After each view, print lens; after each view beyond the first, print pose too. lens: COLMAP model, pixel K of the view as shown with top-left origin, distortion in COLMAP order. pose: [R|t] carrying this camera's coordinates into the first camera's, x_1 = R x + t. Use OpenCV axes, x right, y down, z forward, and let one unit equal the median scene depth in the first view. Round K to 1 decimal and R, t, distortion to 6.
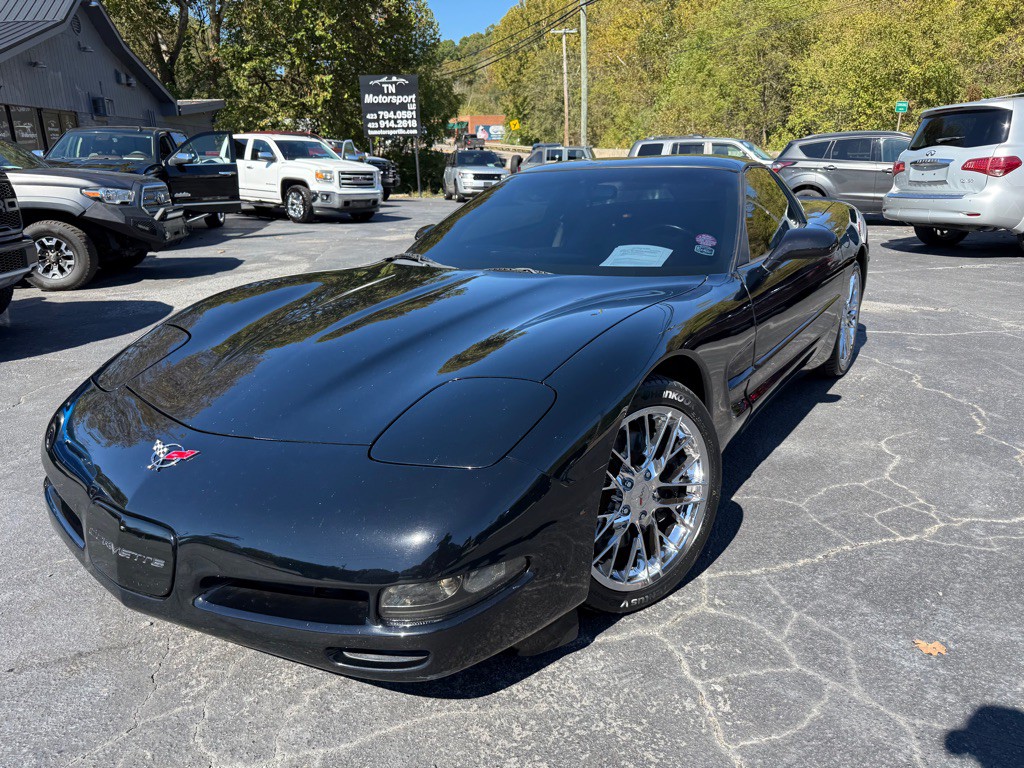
lens RADIAL K [[729.0, 0, 515.7], [0, 729.0, 383.7], [0, 0, 1]] dist [-0.005413, -0.004740]
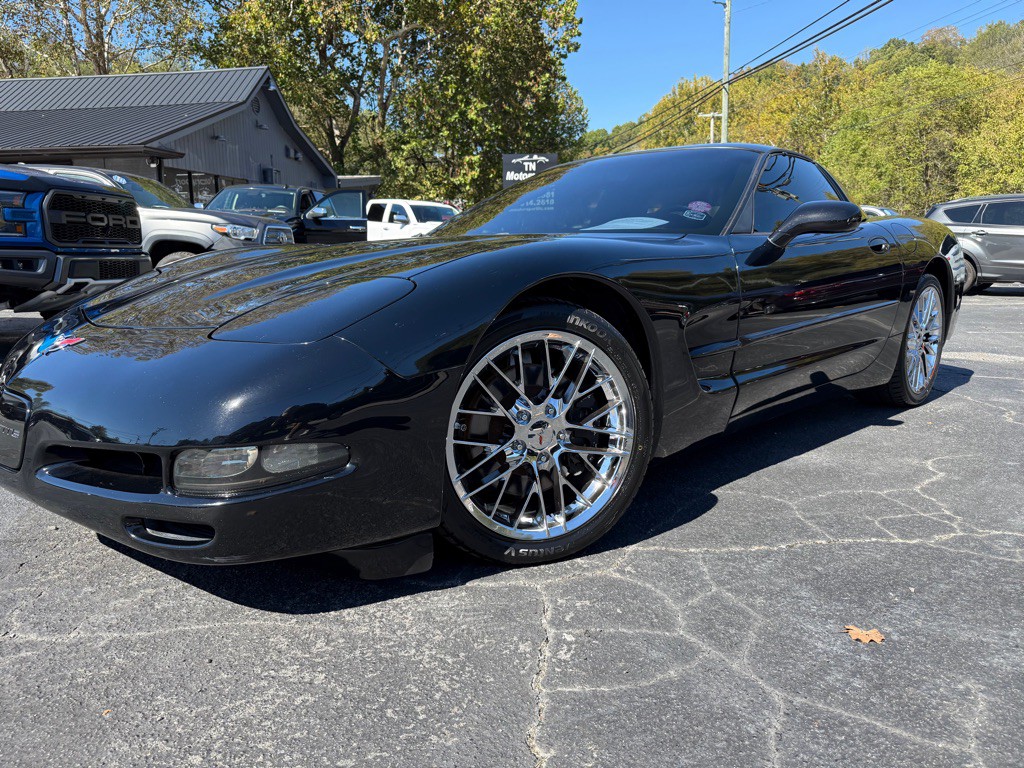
lens RADIAL K [[722.2, 0, 502.3], [0, 722.2, 386.8], [0, 0, 1]] dist [0.041274, -0.062592]
pose [[0.977434, 0.059210, -0.202773, 0.024684], [-0.079357, 0.992526, -0.092707, 0.014948], [0.195769, 0.106706, 0.974827, 0.009739]]
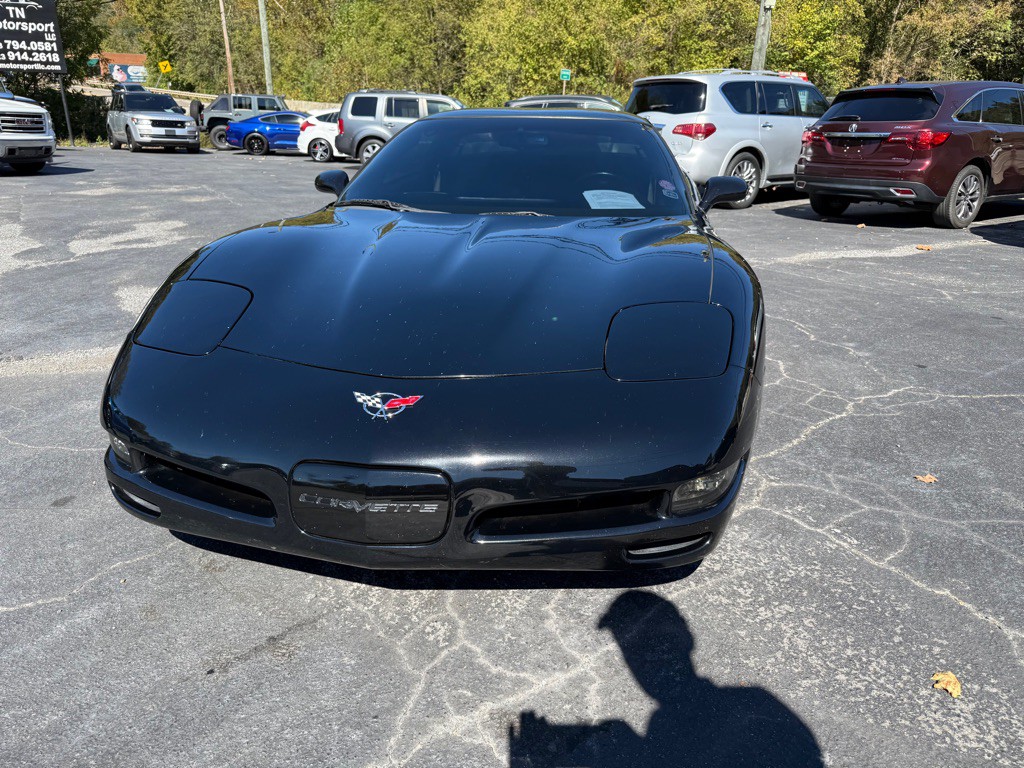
lens RADIAL K [[728.5, 0, 516.9], [0, 728.5, 387.3], [0, 0, 1]] dist [0.005271, -0.013531]
pose [[0.907976, -0.107232, 0.405069, -0.051111], [0.083249, 0.993594, 0.076423, 0.001324], [-0.410669, -0.035668, 0.911086, 0.004388]]
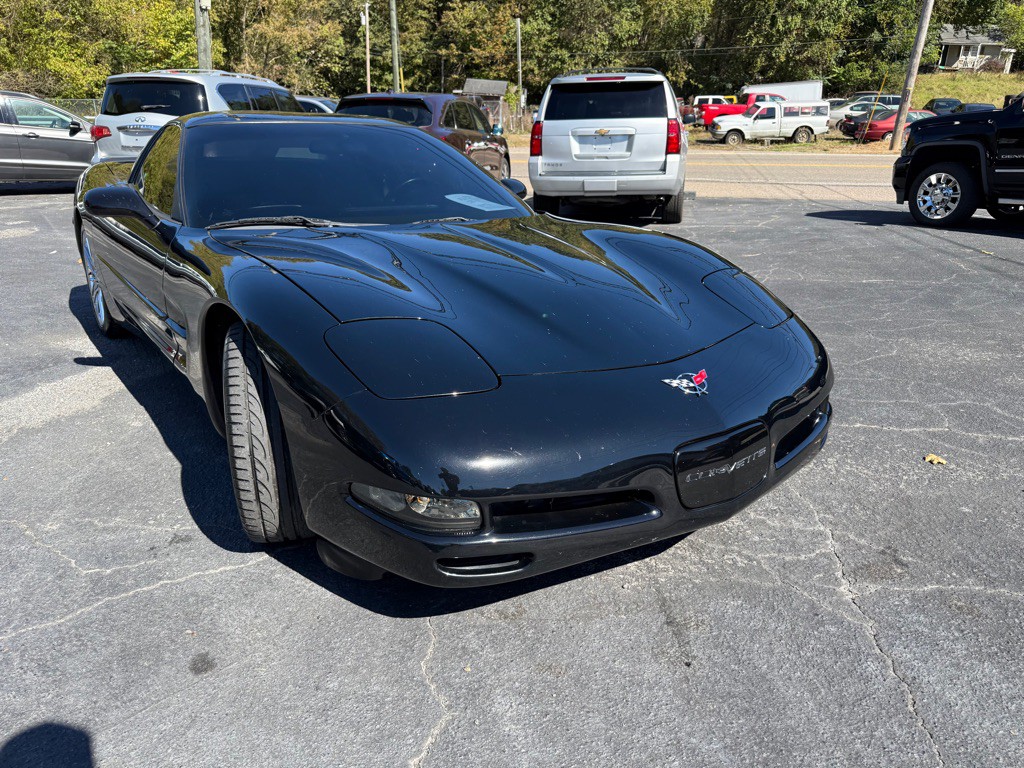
lens RADIAL K [[728.5, 0, 516.9], [0, 728.5, 387.3], [0, 0, 1]] dist [0.005271, -0.013531]
pose [[0.341222, -0.274518, 0.899004, -0.112652], [0.235357, 0.950891, 0.201031, -0.012822], [-0.910041, 0.142990, 0.389075, 0.059313]]
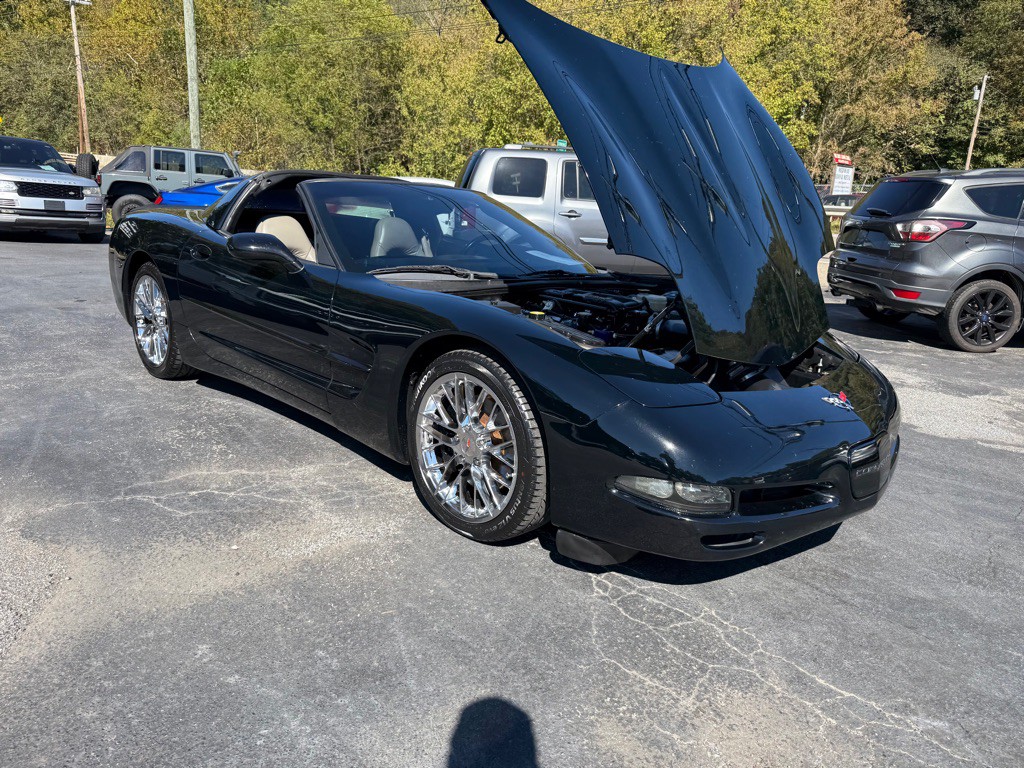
lens RADIAL K [[707.4, 0, 511.3], [0, 707.4, 383.0], [0, 0, 1]] dist [0.011869, -0.001822]
pose [[0.807029, -0.085070, 0.584351, -0.085534], [0.102272, 0.994750, 0.003571, -0.135753], [-0.581587, 0.056881, 0.811493, 0.469529]]
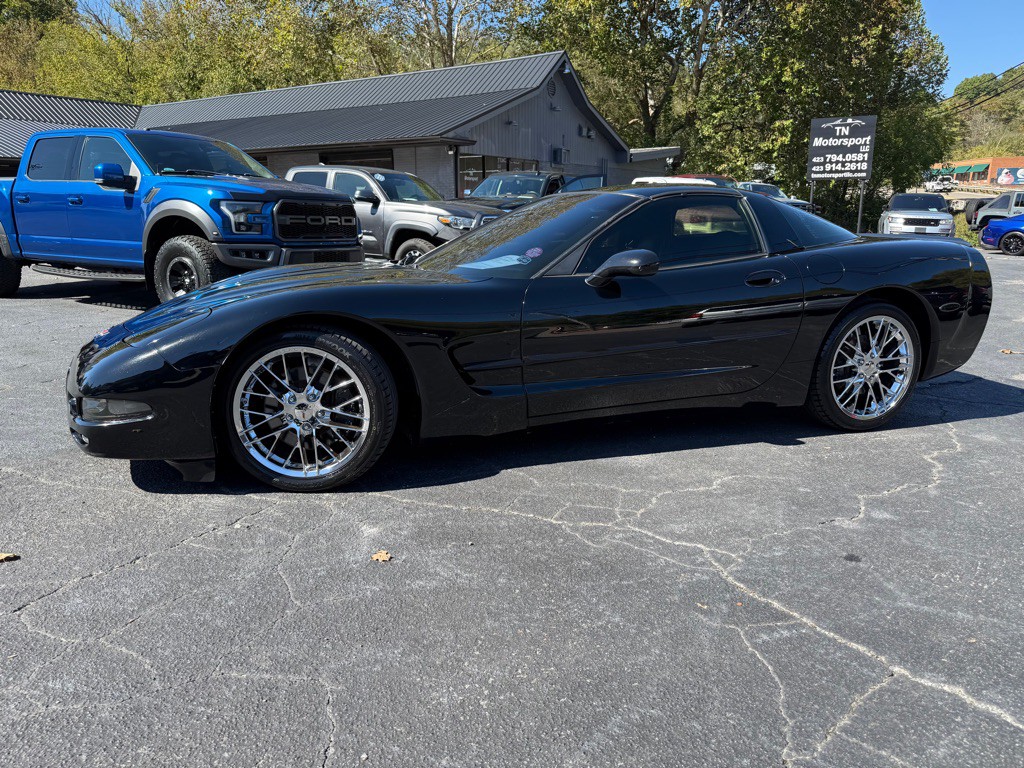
lens RADIAL K [[723.2, 0, 513.3], [0, 723.2, 381.1], [0, 0, 1]] dist [0.028444, -0.041743]
pose [[0.804786, 0.157030, -0.572417, 0.106195], [-0.190552, 0.981676, 0.001397, 0.001351], [0.562148, 0.107951, 0.819961, 0.005467]]
